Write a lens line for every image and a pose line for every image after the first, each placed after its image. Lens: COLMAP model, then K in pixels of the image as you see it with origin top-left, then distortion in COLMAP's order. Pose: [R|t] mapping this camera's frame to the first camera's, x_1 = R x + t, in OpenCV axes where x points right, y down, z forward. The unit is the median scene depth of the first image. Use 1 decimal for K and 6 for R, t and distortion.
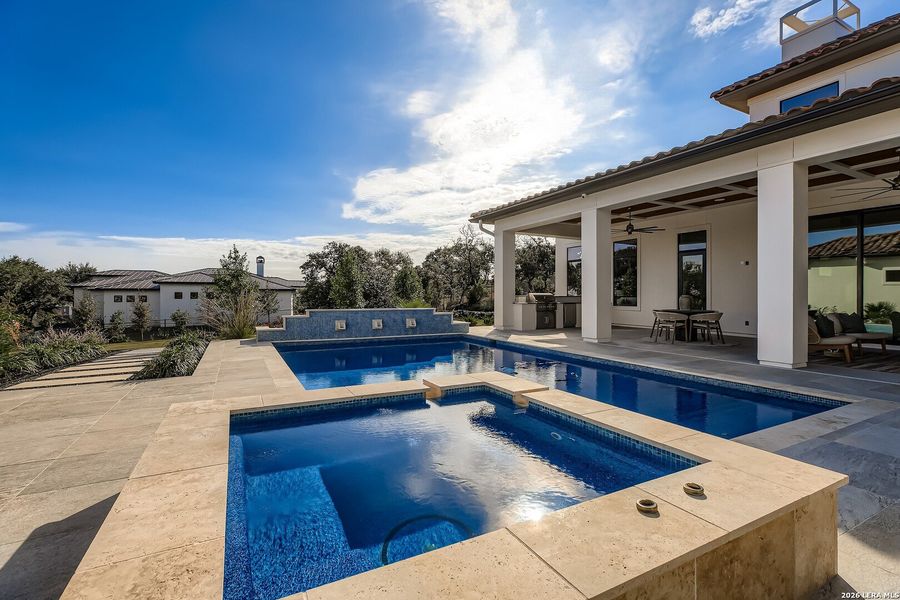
lens RADIAL K [[407.8, 0, 452.1], [0, 407.8, 301.1], [0, 0, 1]] dist [-0.002706, -0.000688]
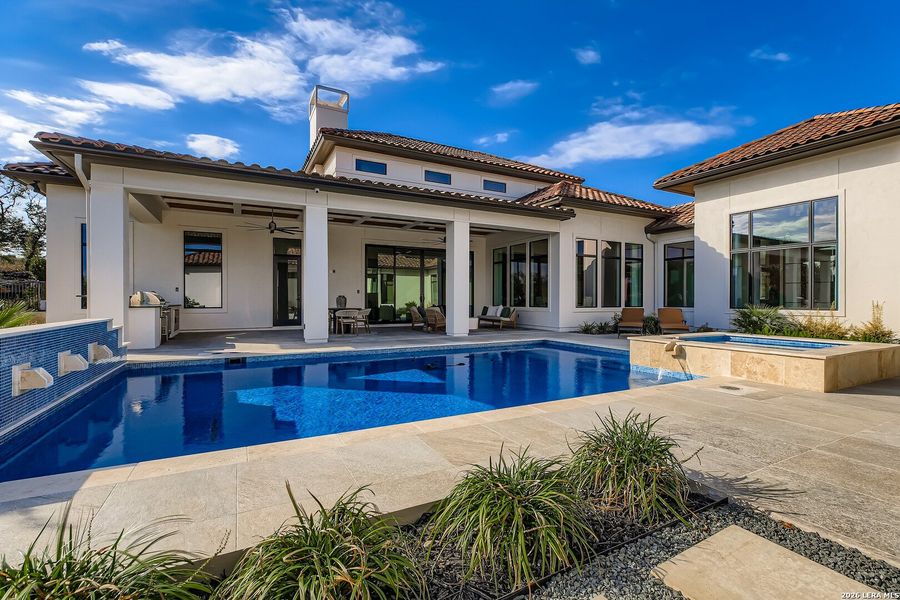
lens RADIAL K [[407.8, 0, 452.1], [0, 407.8, 301.1], [0, 0, 1]] dist [-0.002706, -0.000688]
pose [[0.012893, 0.001303, 0.999916, -0.538620], [0.021611, 0.999765, -0.001581, 0.009989], [-0.999683, 0.021630, 0.012861, 0.573237]]
